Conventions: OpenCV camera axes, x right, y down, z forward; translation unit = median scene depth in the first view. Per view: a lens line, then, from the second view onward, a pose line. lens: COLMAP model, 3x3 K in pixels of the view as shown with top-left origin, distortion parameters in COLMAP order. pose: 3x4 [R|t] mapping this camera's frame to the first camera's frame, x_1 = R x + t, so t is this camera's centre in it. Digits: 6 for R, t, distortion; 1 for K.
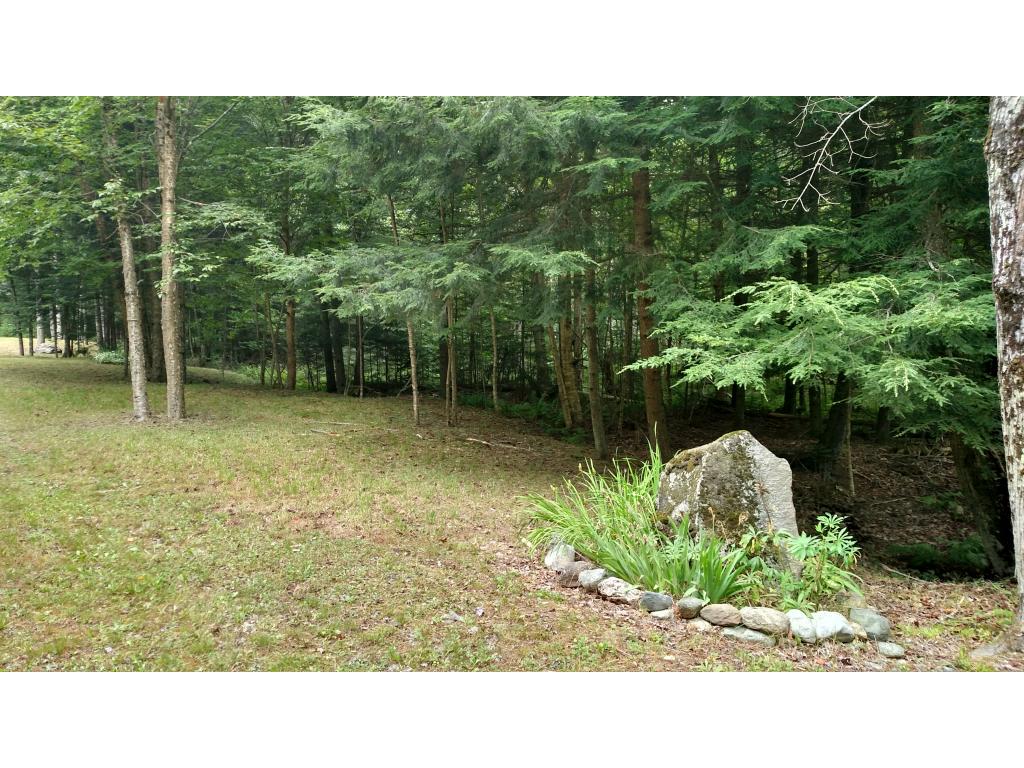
lens RADIAL K [[800.3, 0, 512.7], [0, 800.3, 389.9], [0, 0, 1]] dist [0.000241, -0.005512]
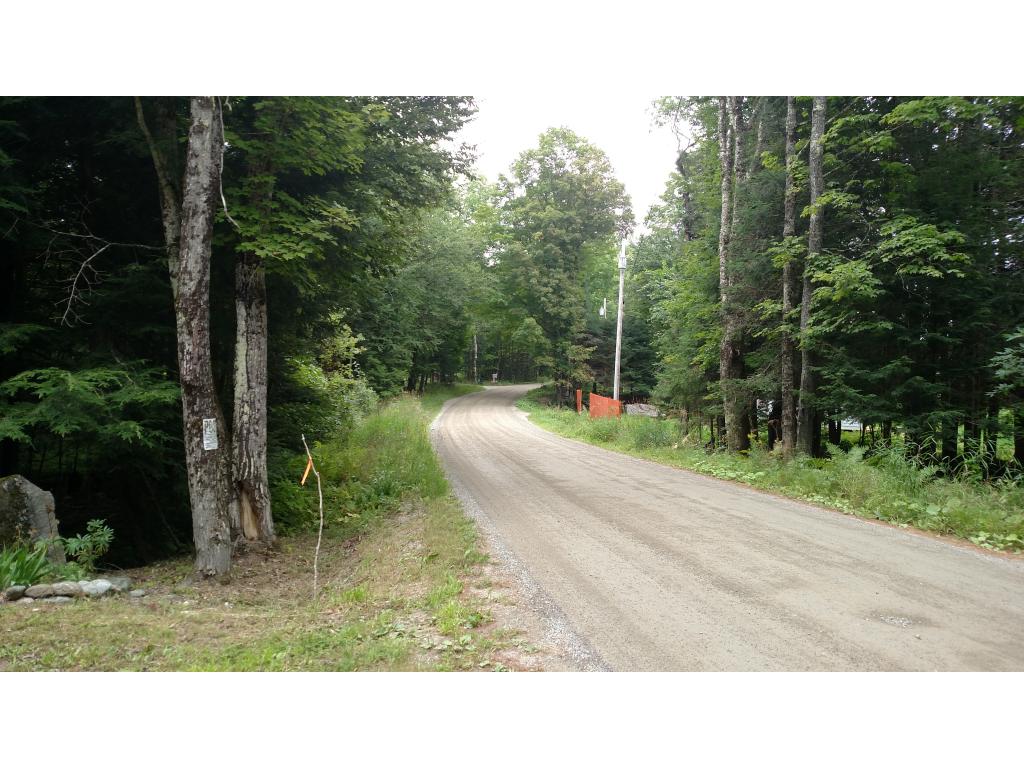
lens RADIAL K [[800.3, 0, 512.2], [0, 800.3, 387.7], [0, 0, 1]] dist [0.000241, -0.005512]
pose [[0.478013, 0.019350, 0.878140, -0.634293], [0.050673, 0.997485, -0.049563, 0.015001], [-0.876890, 0.068190, 0.475830, -0.522581]]
